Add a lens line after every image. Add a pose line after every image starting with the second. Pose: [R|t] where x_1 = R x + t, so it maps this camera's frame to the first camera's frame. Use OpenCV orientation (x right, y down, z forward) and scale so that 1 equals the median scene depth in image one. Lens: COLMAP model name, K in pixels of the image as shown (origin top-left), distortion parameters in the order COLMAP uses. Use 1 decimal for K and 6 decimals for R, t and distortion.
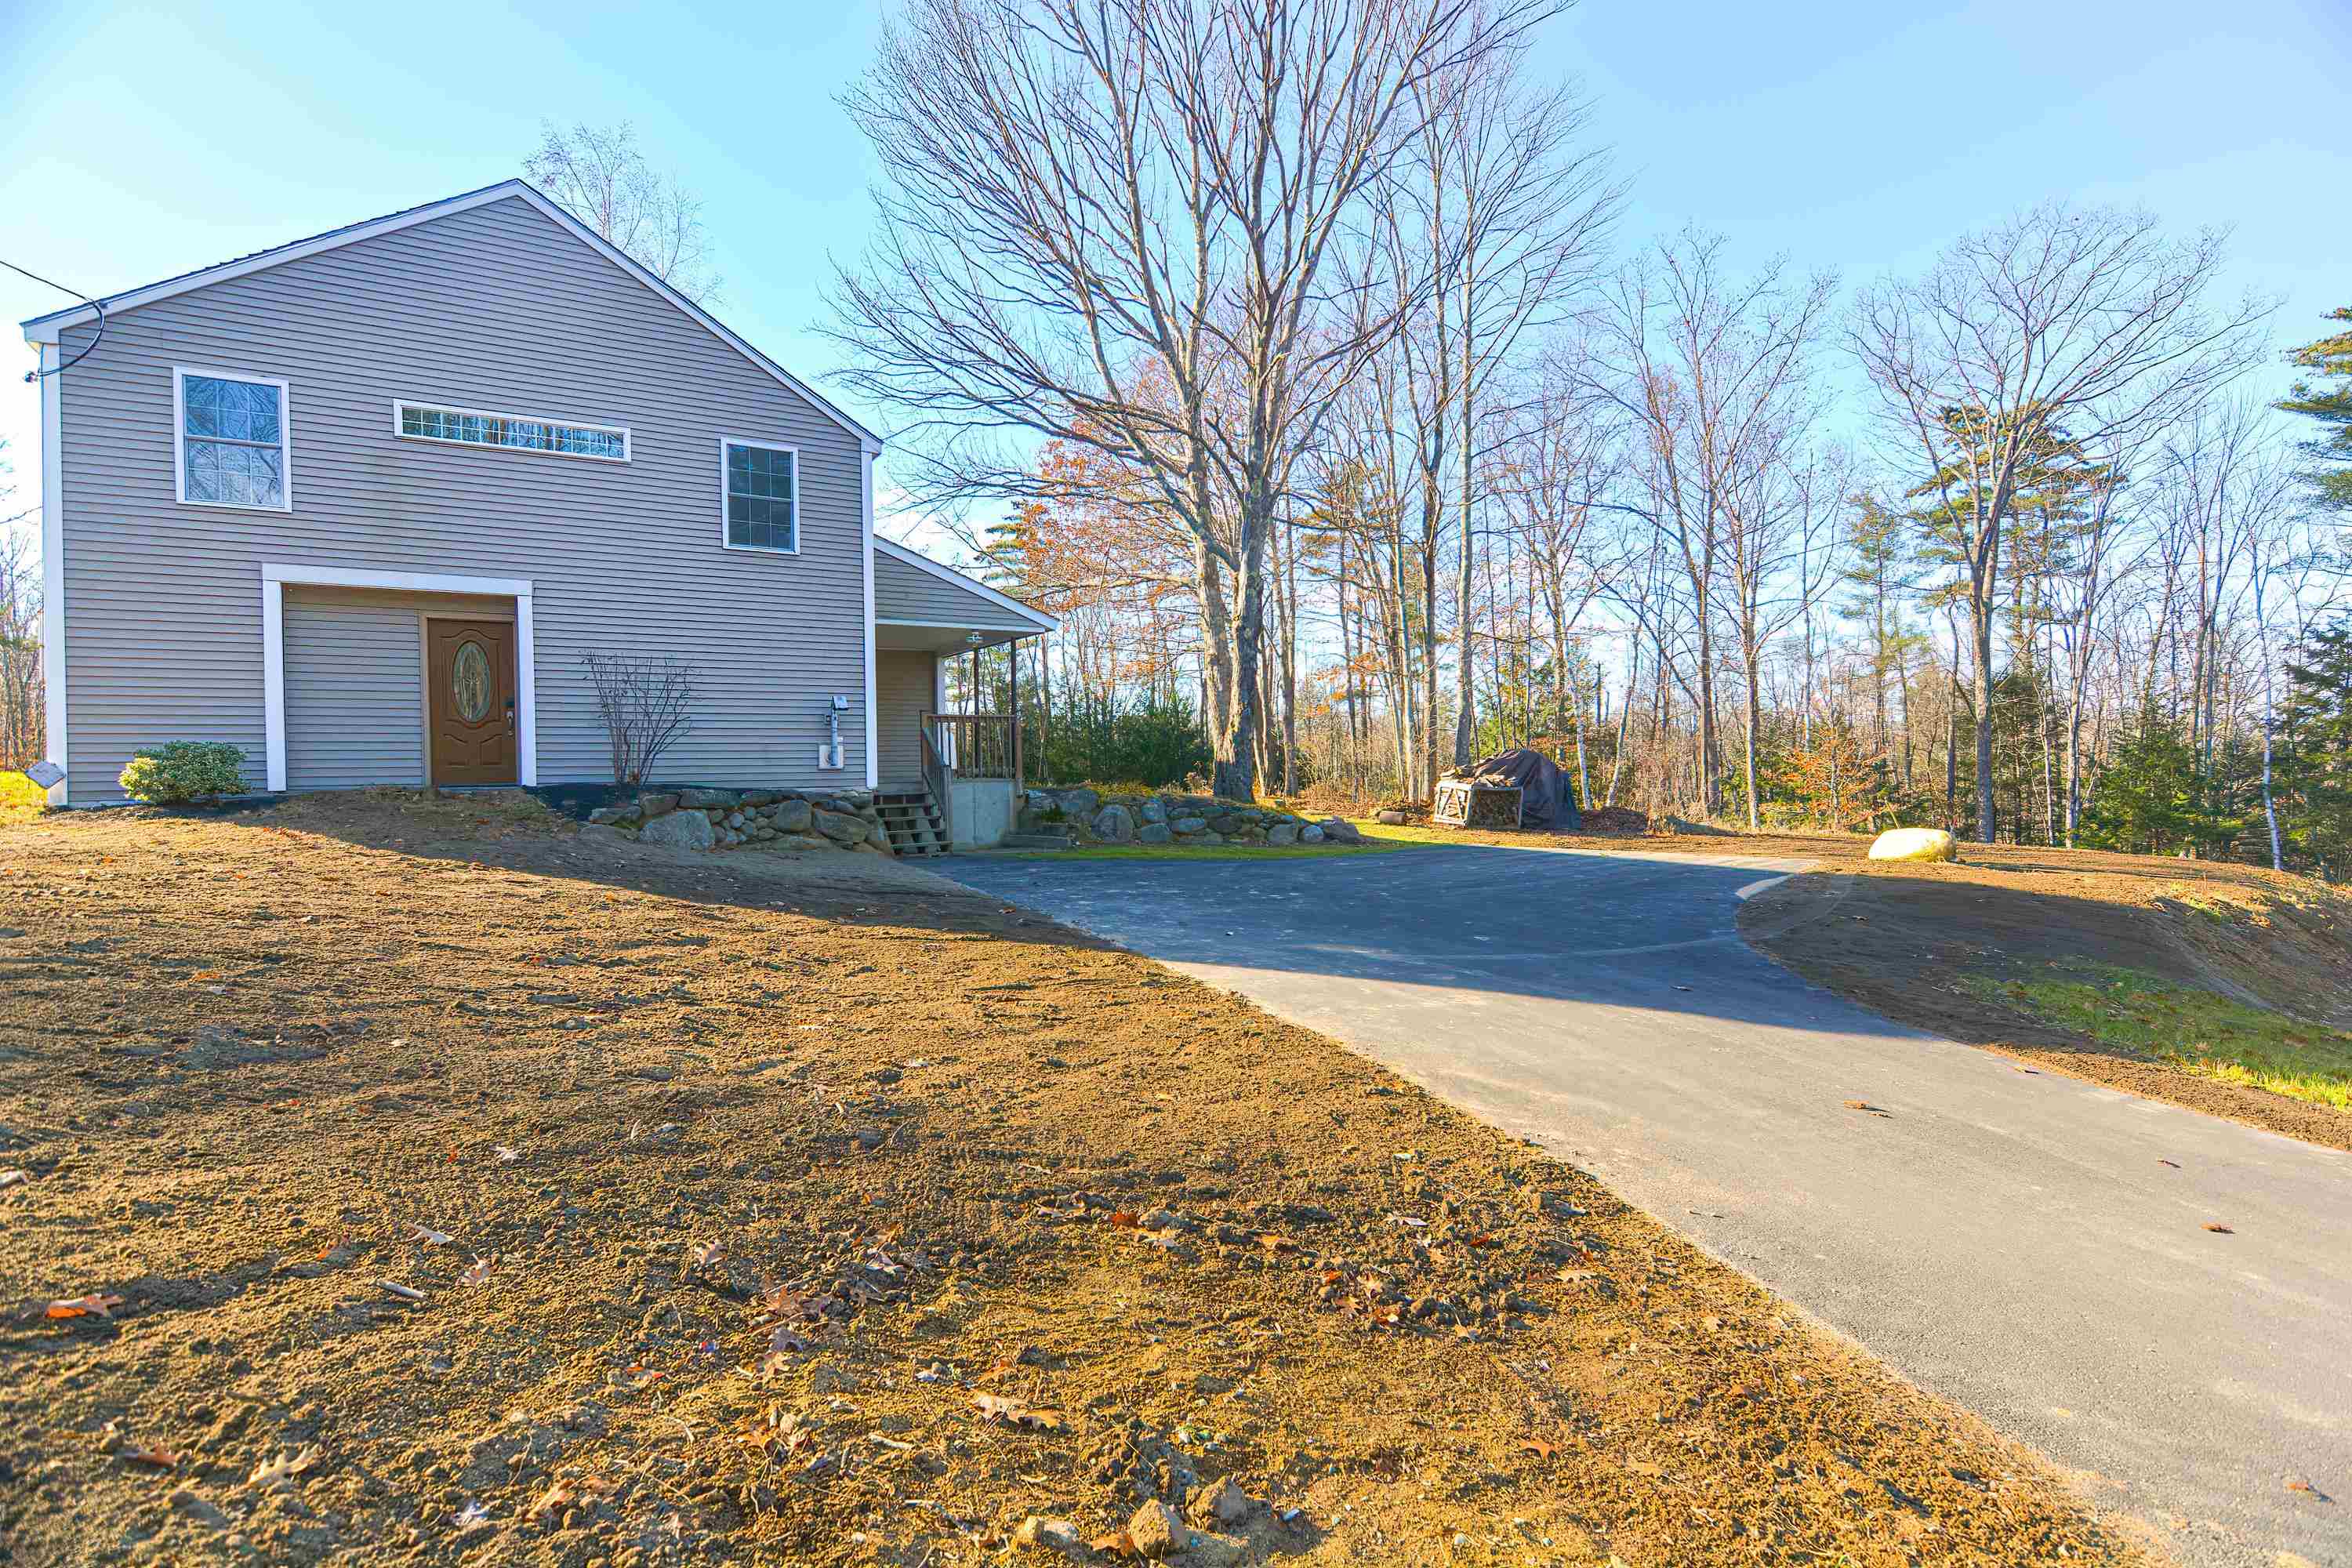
lens RADIAL K [[1144.0, 0, 1176.8], [0, 1144.0, 780.6], [0, 0, 1]] dist [0.000189, -0.006096]
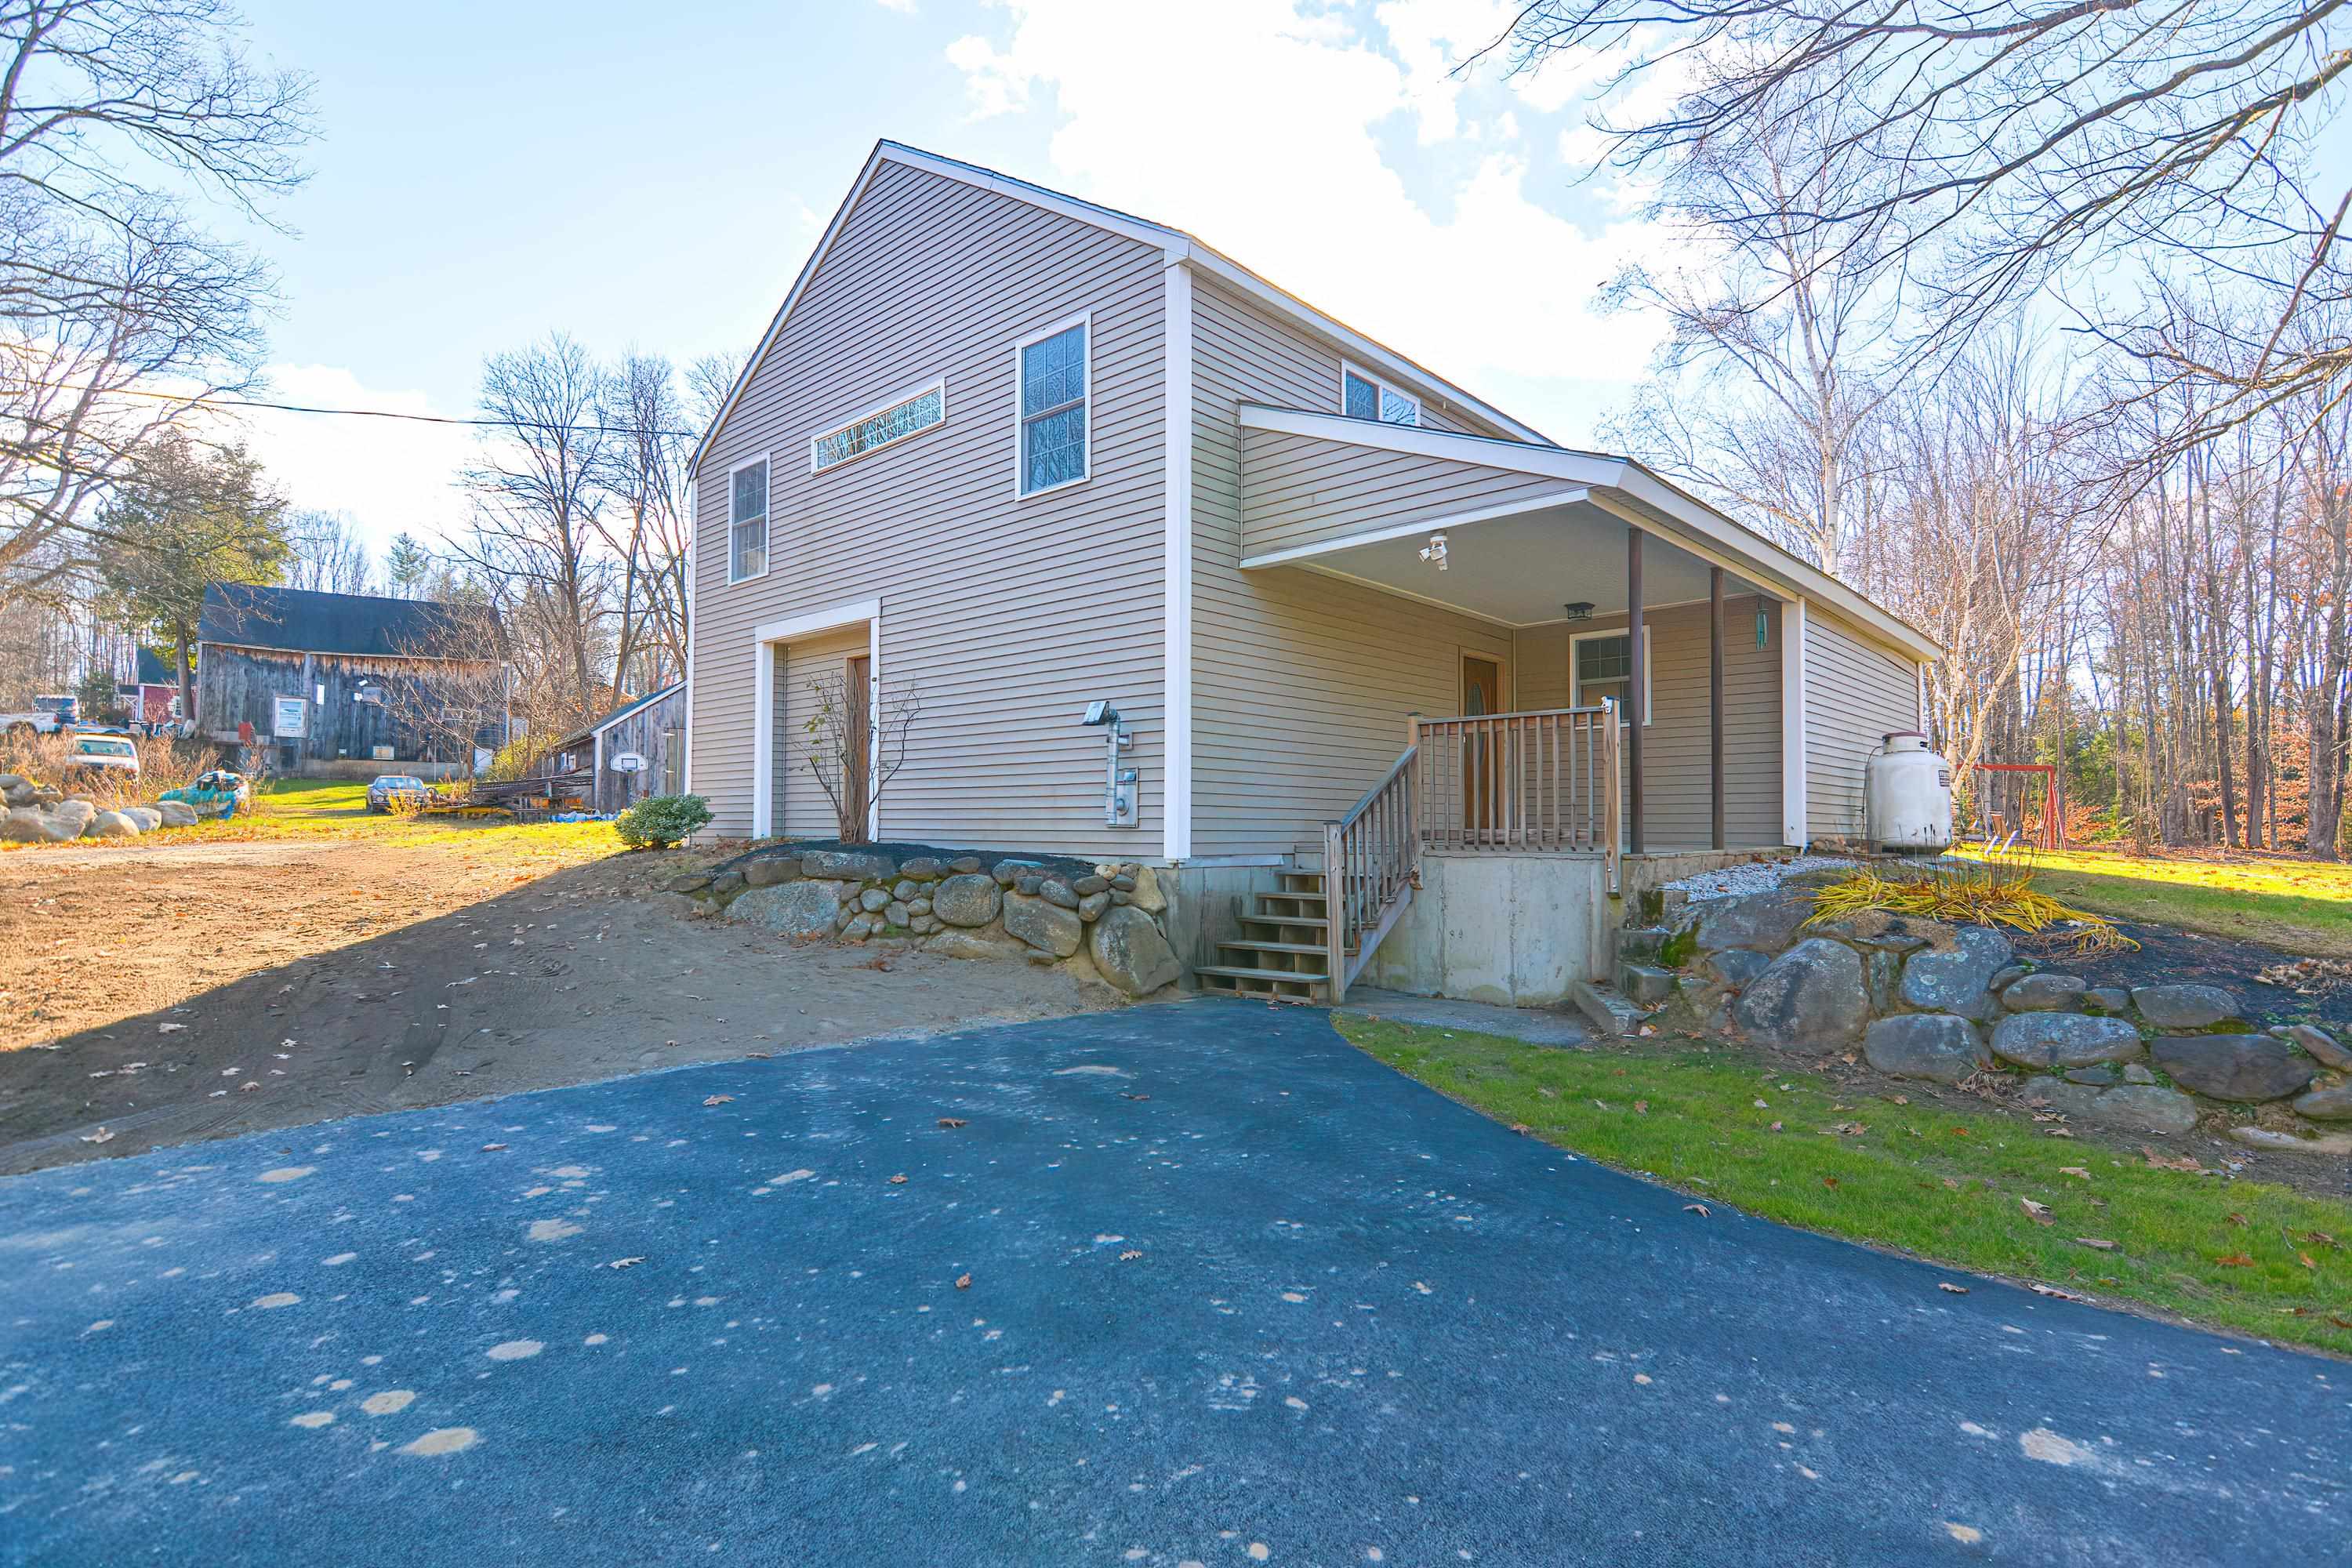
lens RADIAL K [[1144.0, 0, 1177.4], [0, 1144.0, 787.1], [0, 0, 1]] dist [0.000189, -0.006096]
pose [[0.270709, -0.017298, -0.962506, 0.300362], [-0.022831, 0.999442, -0.024383, -0.018596], [0.962391, 0.028576, 0.270163, 0.957209]]
